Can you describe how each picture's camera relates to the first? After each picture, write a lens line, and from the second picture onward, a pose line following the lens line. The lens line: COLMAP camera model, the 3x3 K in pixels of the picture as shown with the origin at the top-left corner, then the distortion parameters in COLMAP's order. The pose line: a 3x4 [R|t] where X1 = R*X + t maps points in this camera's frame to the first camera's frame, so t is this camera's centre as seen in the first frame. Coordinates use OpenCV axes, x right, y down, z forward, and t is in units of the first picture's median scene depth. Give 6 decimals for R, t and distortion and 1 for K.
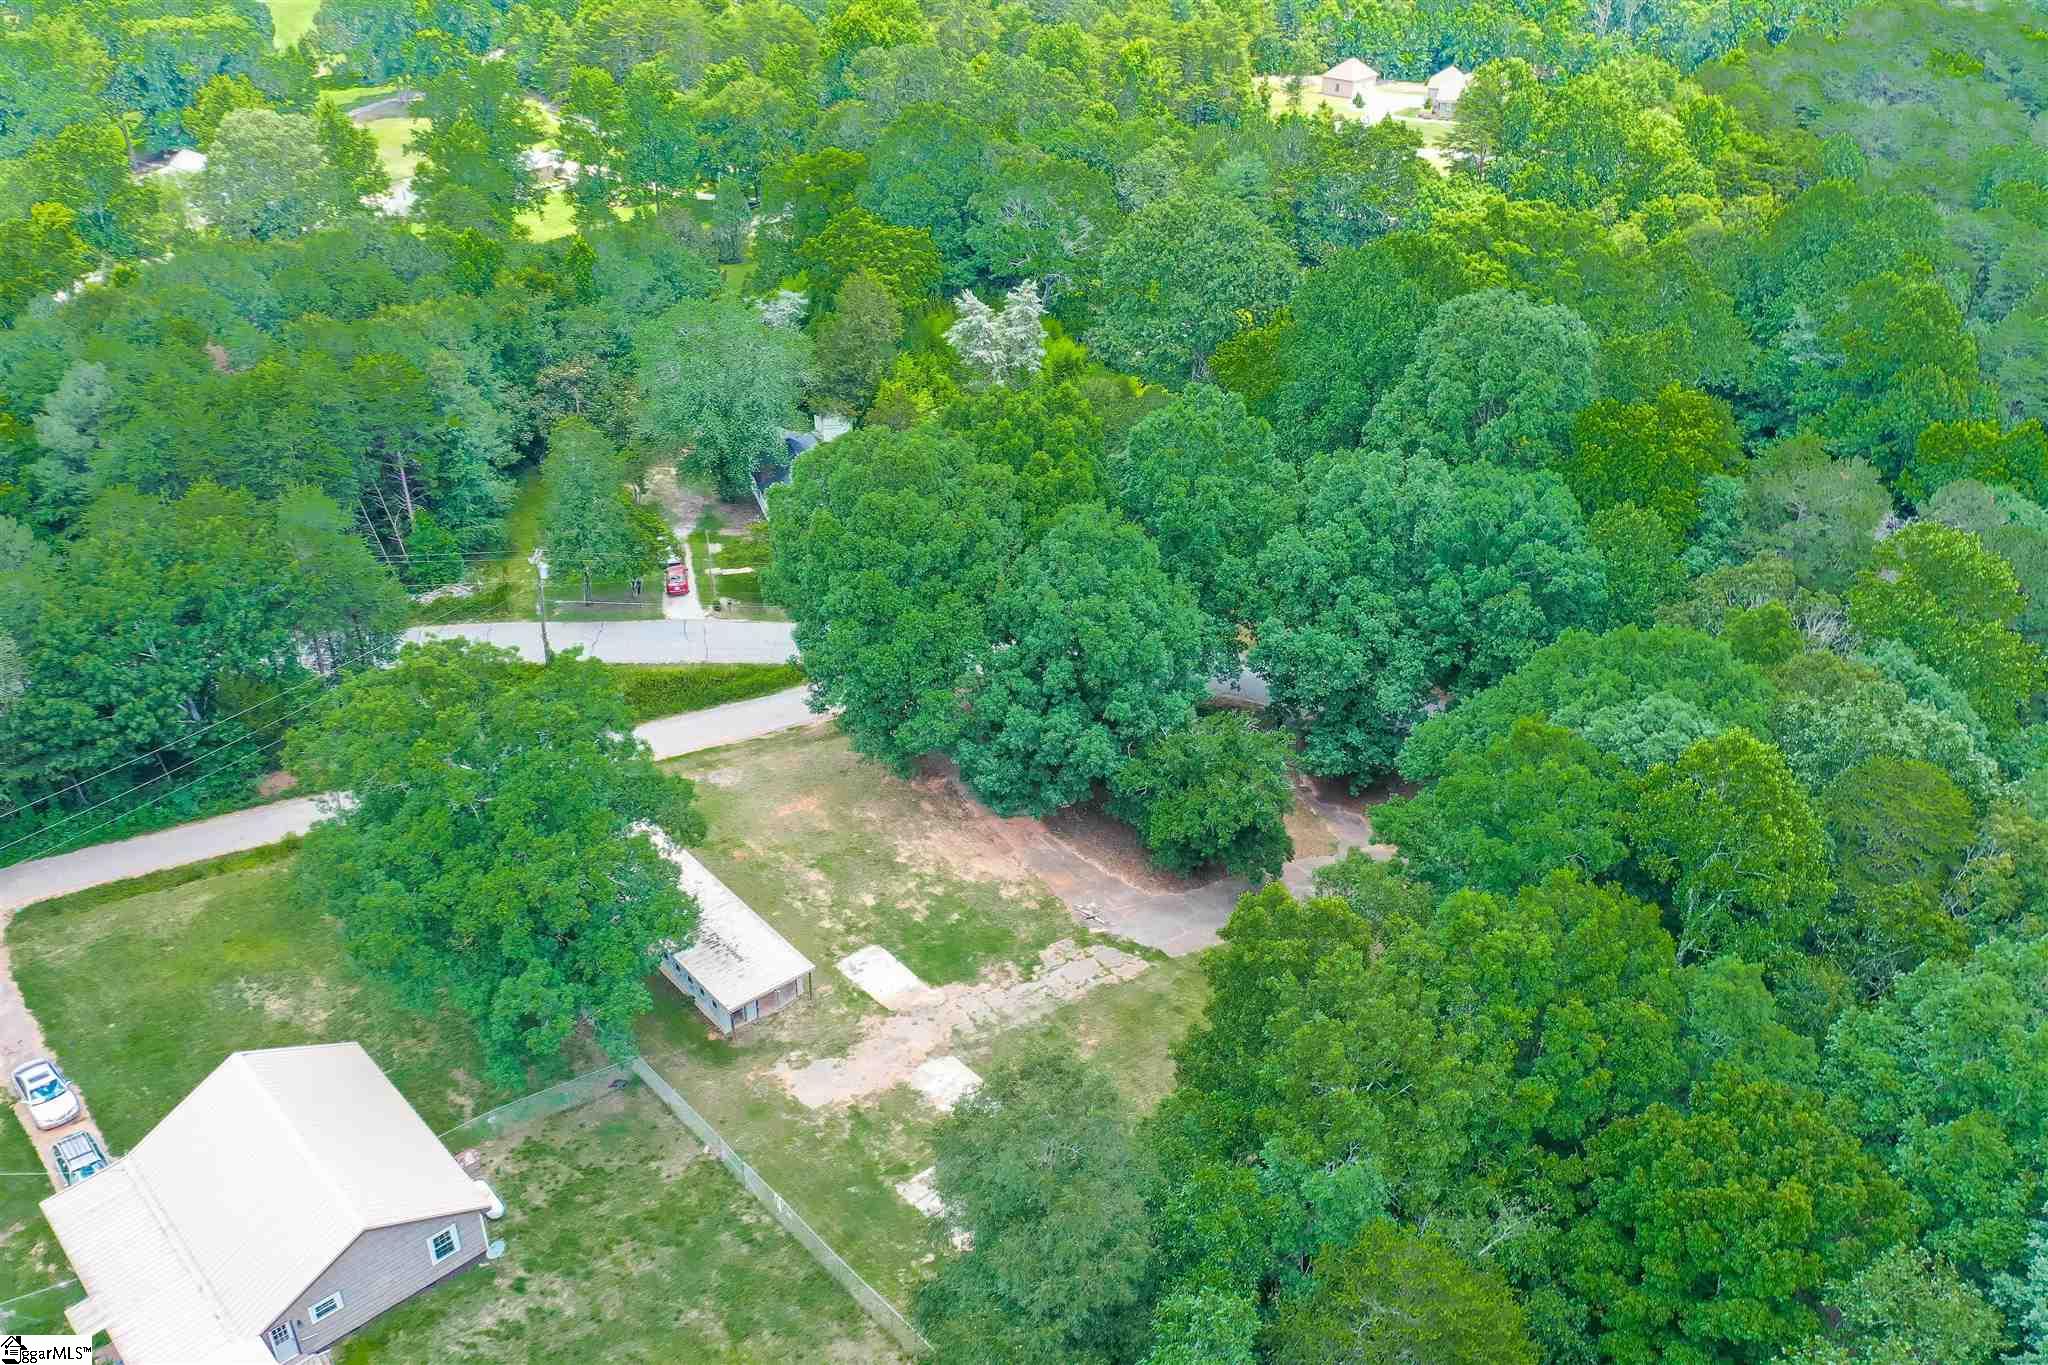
lens RADIAL K [[1625.0, 0, 1012.6], [0, 1625.0, 681.3], [0, 0, 1]] dist [-0.006162, -0.002379]
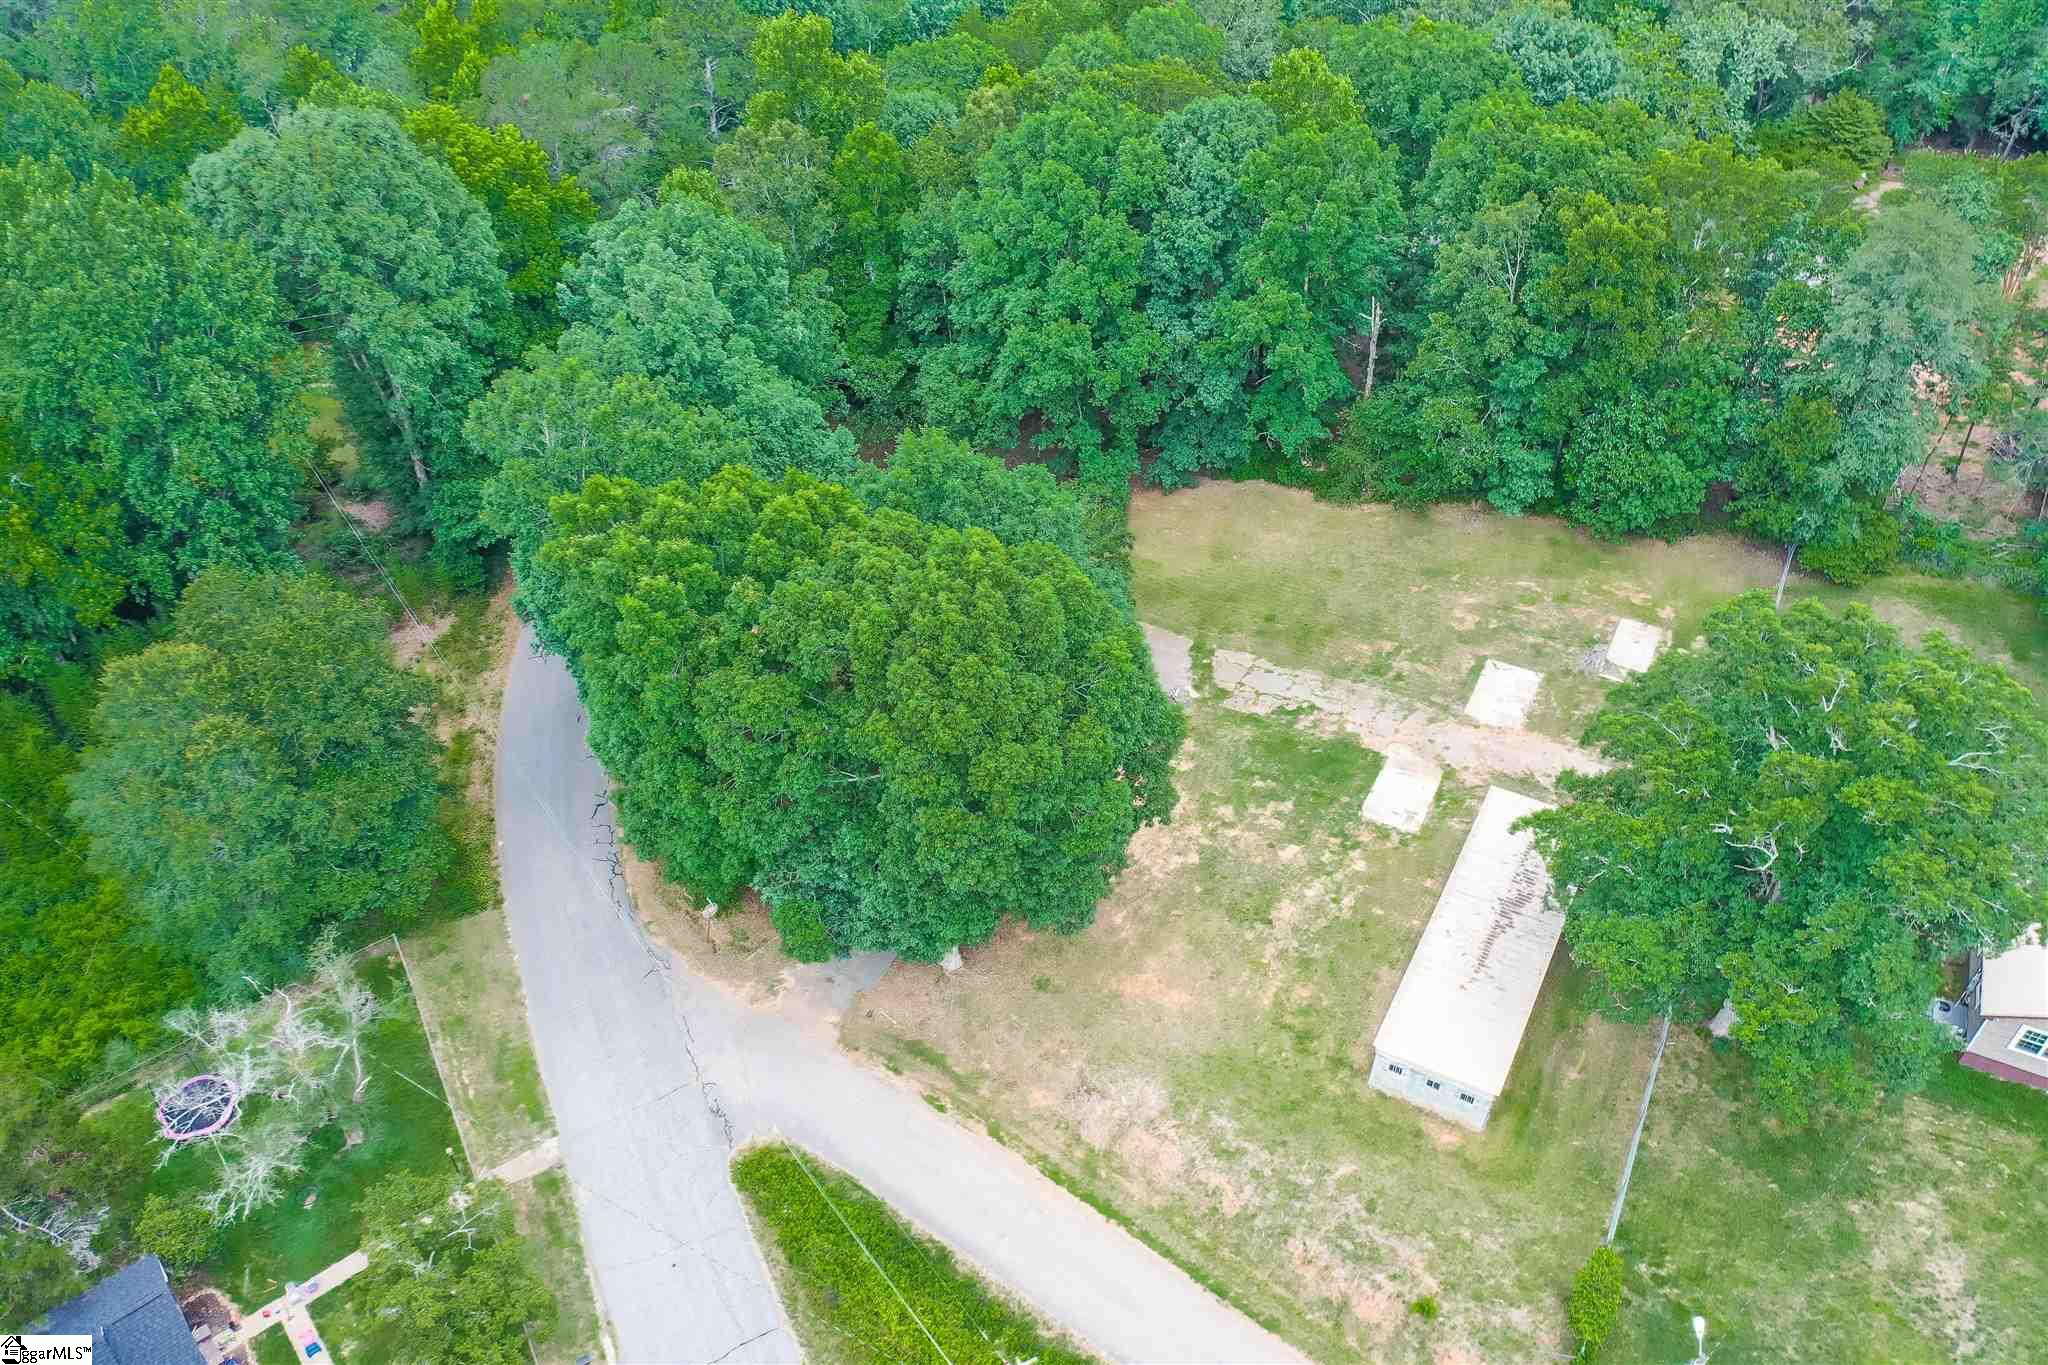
lens RADIAL K [[1625.0, 0, 1021.6], [0, 1625.0, 676.6], [0, 0, 1]] dist [-0.006162, -0.002379]
pose [[-0.358495, -0.628531, 0.690239, -0.570324], [0.461472, 0.523413, 0.716298, -0.587166], [-0.811496, 0.575315, 0.102409, 0.990441]]
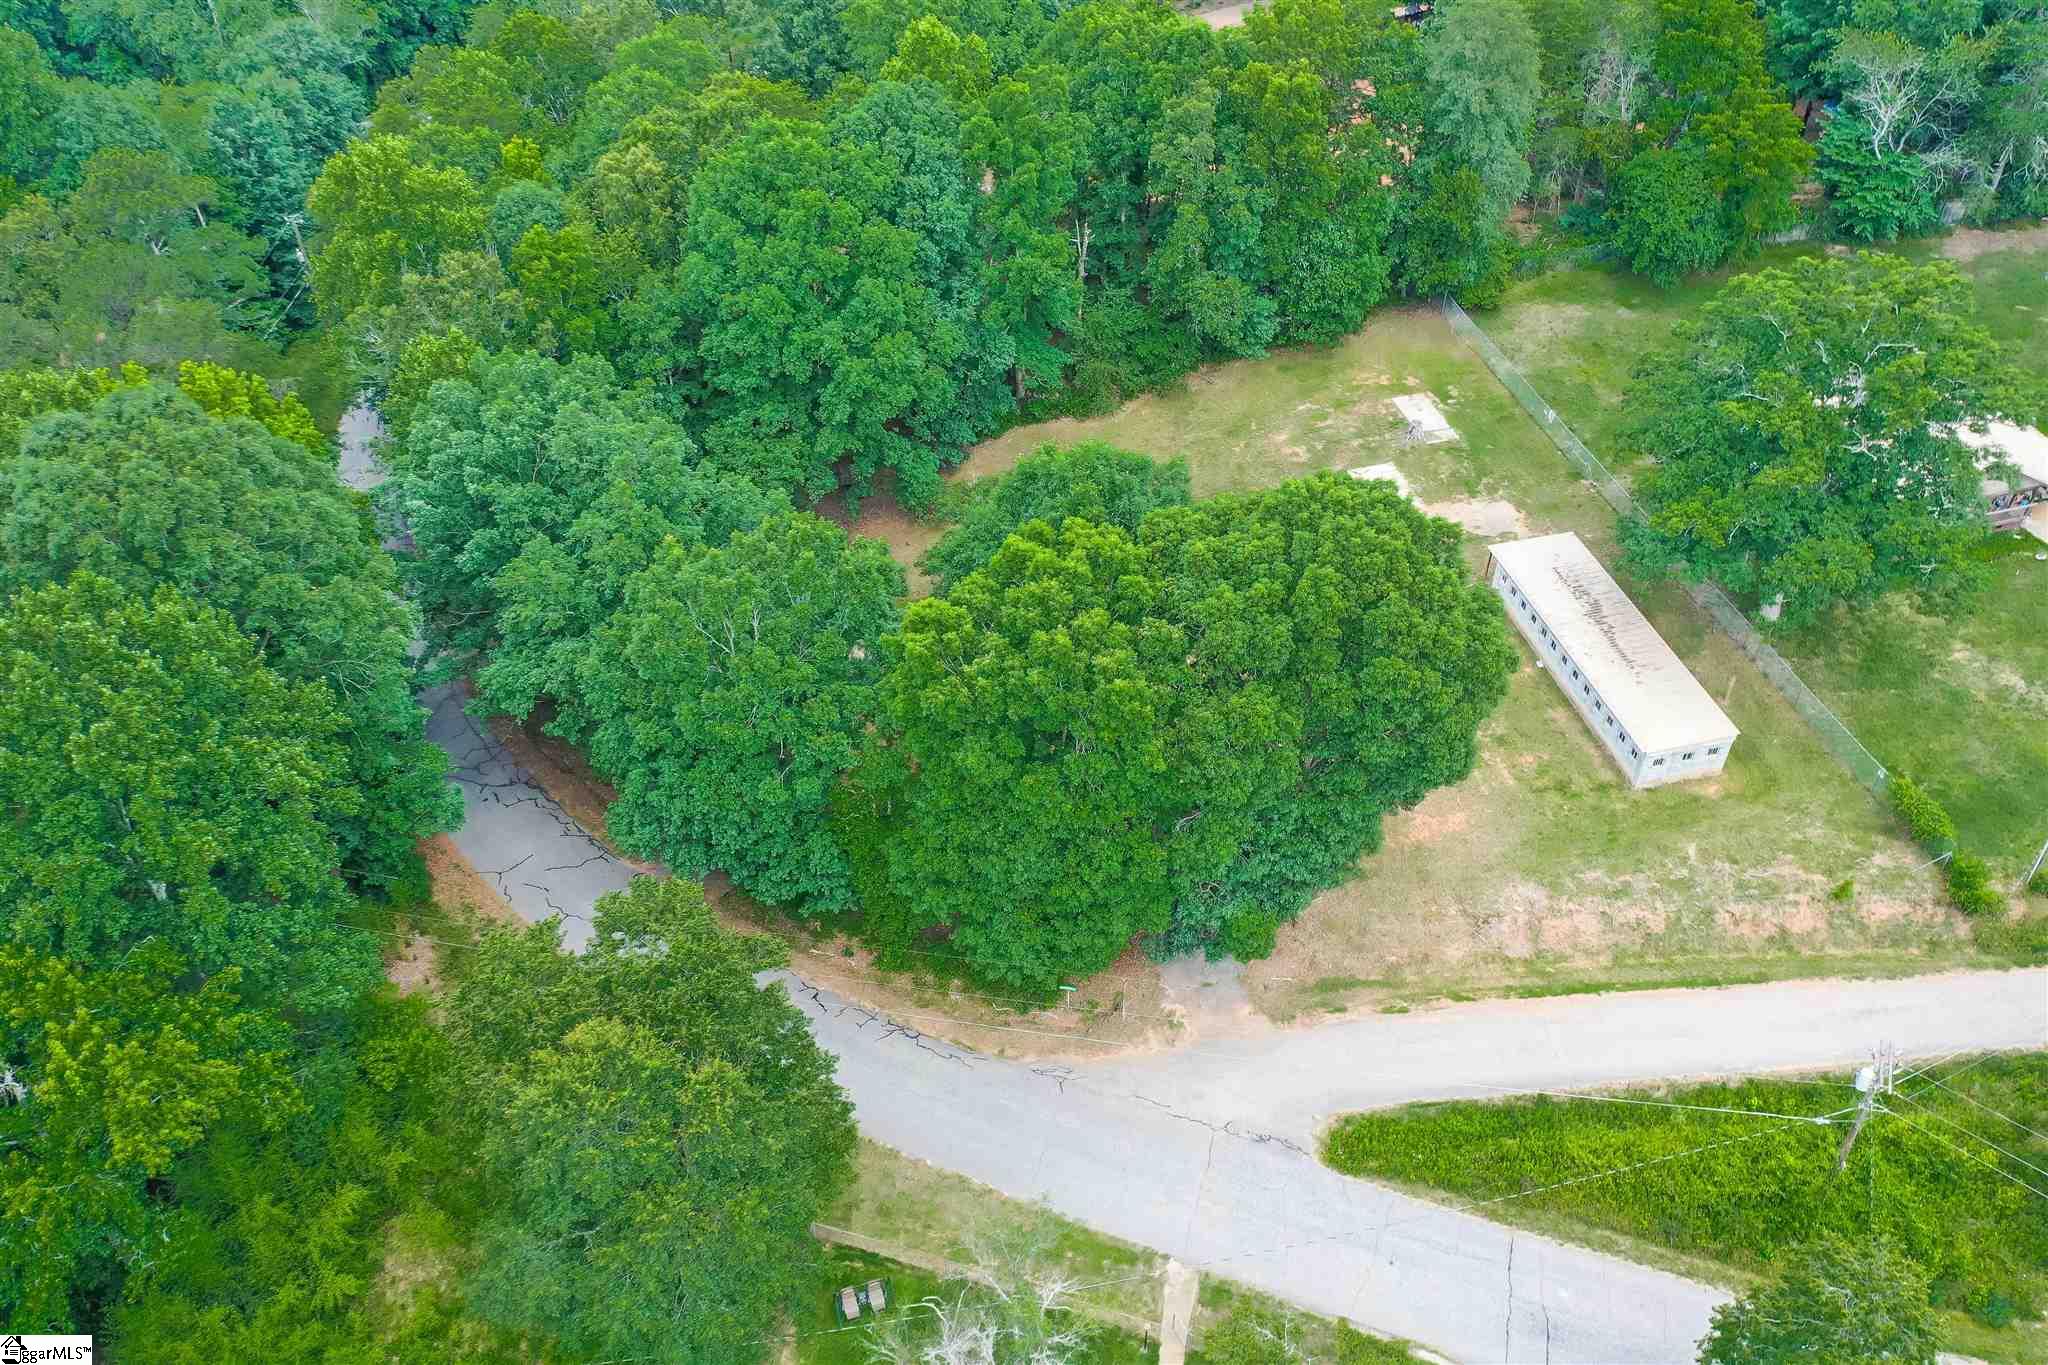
lens RADIAL K [[1625.0, 0, 1031.3], [0, 1625.0, 677.1], [0, 0, 1]] dist [-0.006162, -0.002379]
pose [[-0.891076, -0.310732, 0.330800, -0.214951], [0.219127, 0.343733, 0.913143, -0.774555], [-0.397450, 0.886168, -0.238202, 1.327225]]
